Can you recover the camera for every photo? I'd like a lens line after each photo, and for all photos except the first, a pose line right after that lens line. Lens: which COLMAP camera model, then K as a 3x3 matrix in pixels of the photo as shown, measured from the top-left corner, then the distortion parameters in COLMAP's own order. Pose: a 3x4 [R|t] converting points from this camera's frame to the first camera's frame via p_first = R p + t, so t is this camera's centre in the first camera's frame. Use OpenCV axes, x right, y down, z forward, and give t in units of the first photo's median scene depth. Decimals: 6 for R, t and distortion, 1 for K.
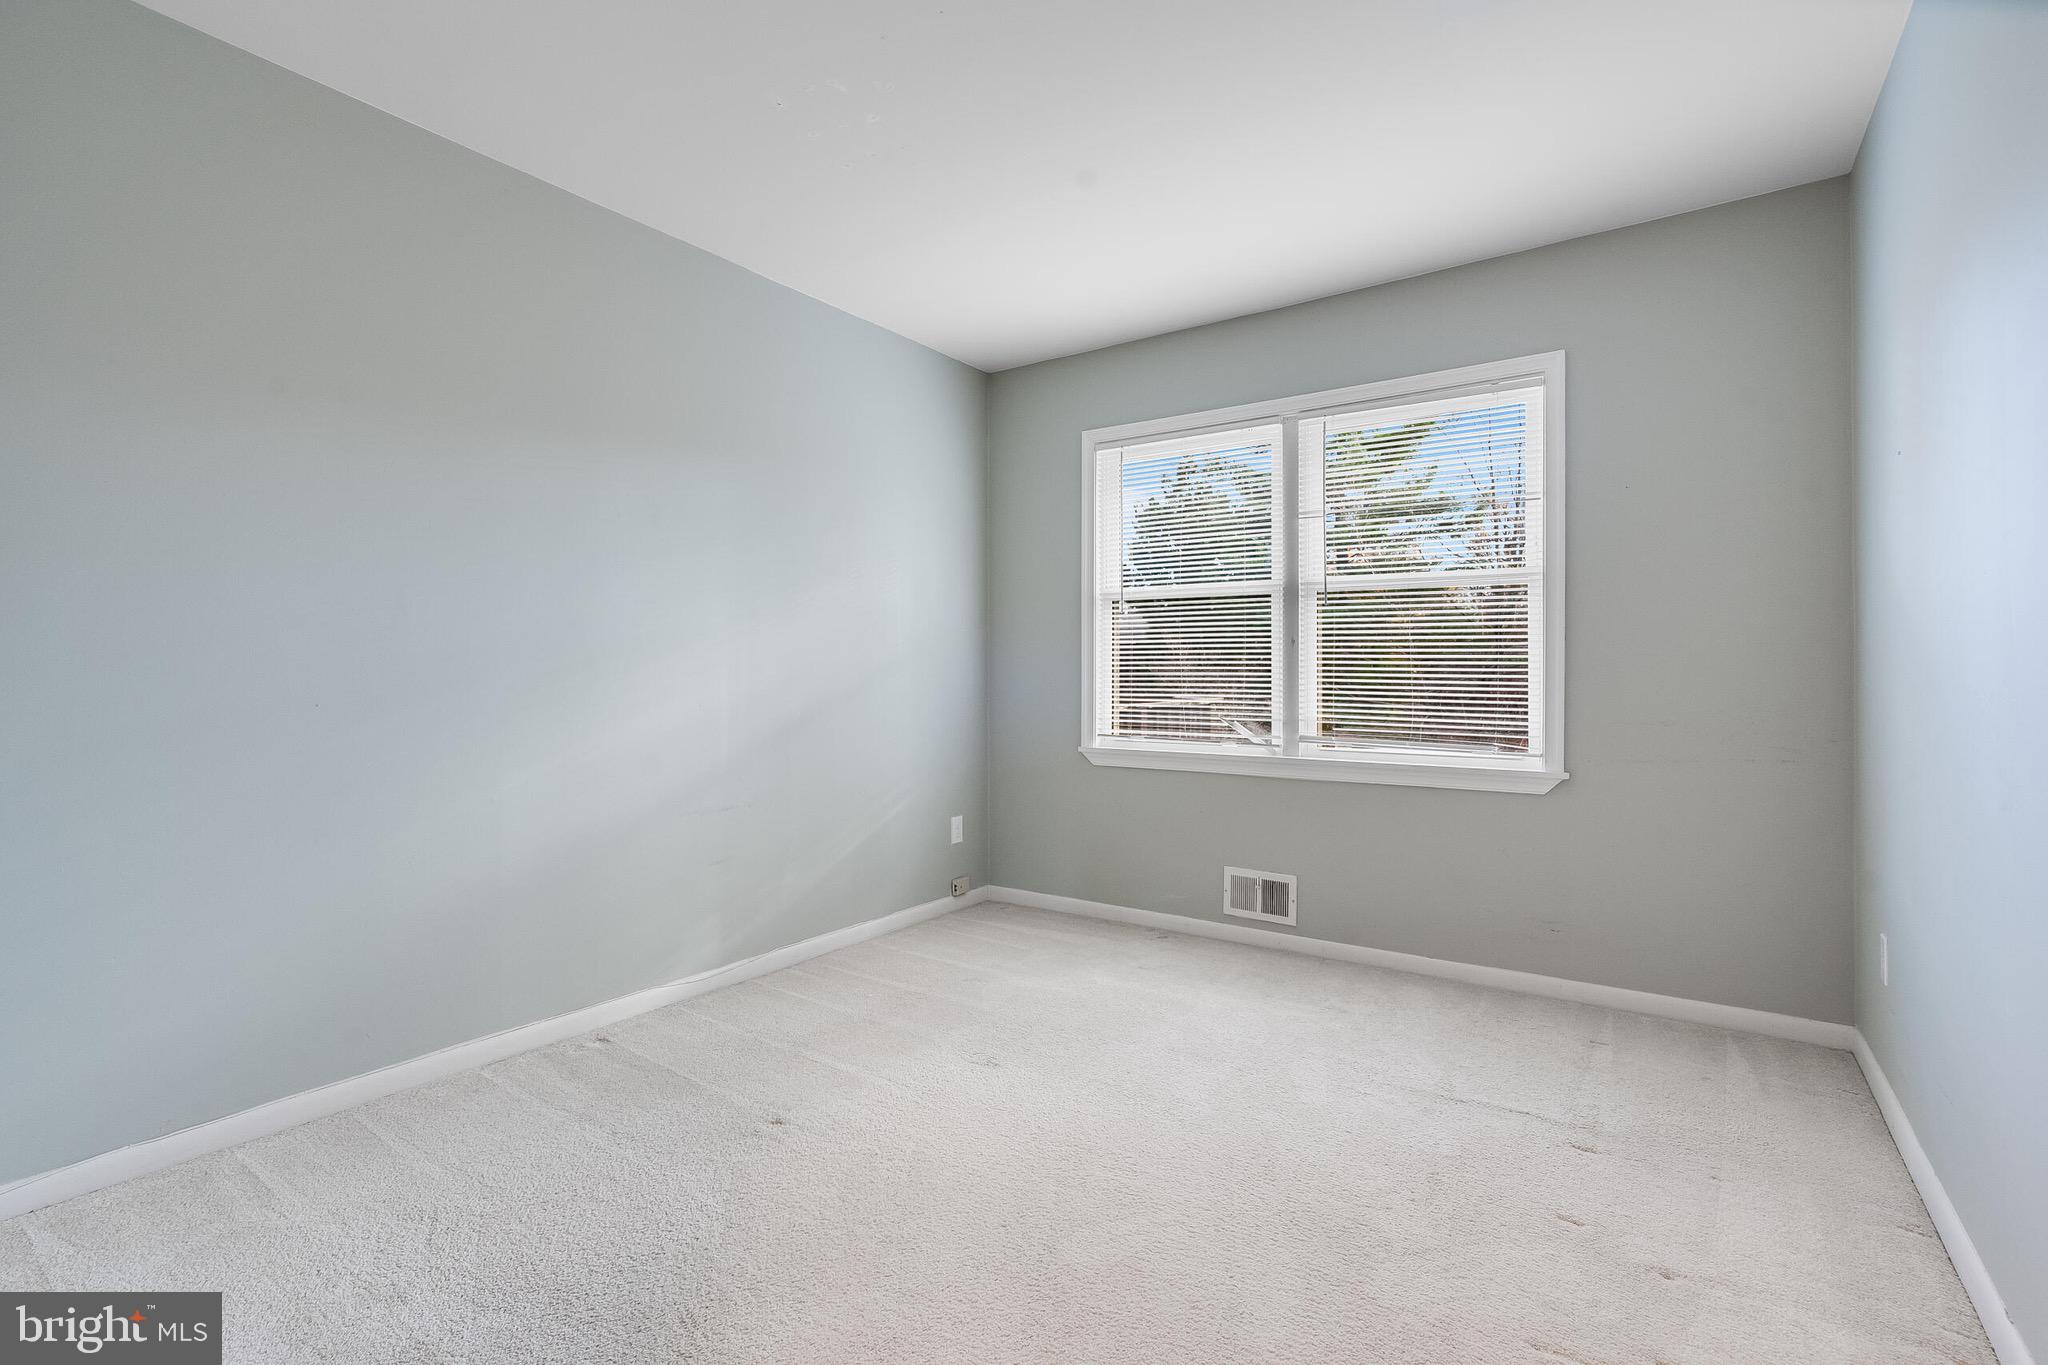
lens RADIAL K [[926.9, 0, 1020.6], [0, 926.9, 686.0], [0, 0, 1]] dist [-0.005409, 0.000847]
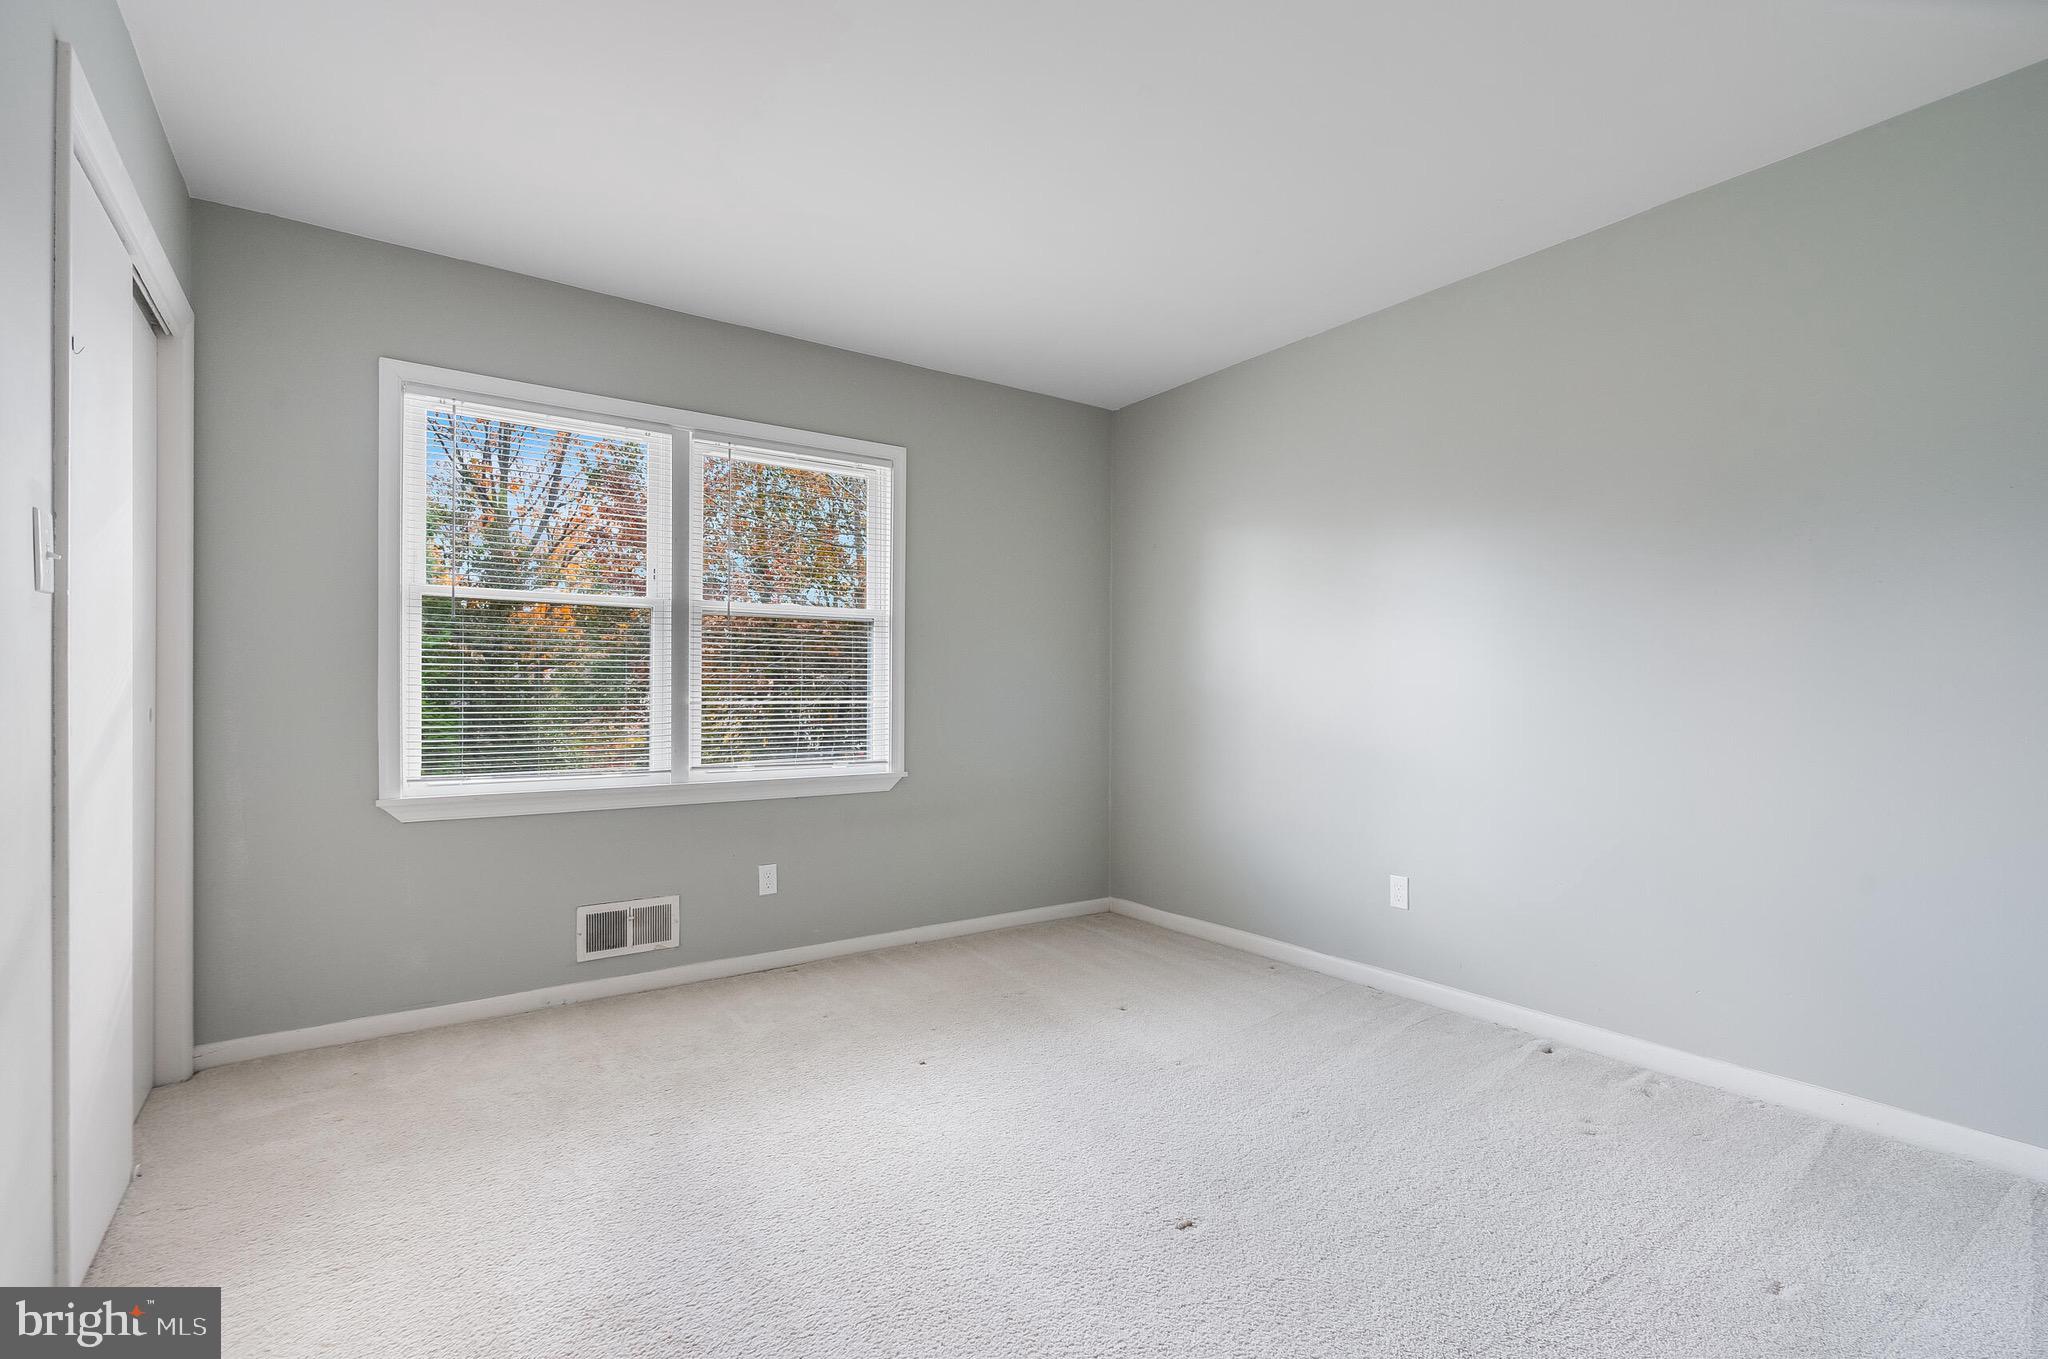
lens RADIAL K [[925.0, 0, 1028.8], [0, 925.0, 692.0], [0, 0, 1]] dist [0.000505, 0.000408]
pose [[0.348468, -0.000658, 0.937320, -0.485558], [0.012119, 0.999919, -0.003803, -0.009702], [-0.937242, 0.012685, 0.348448, 0.323992]]
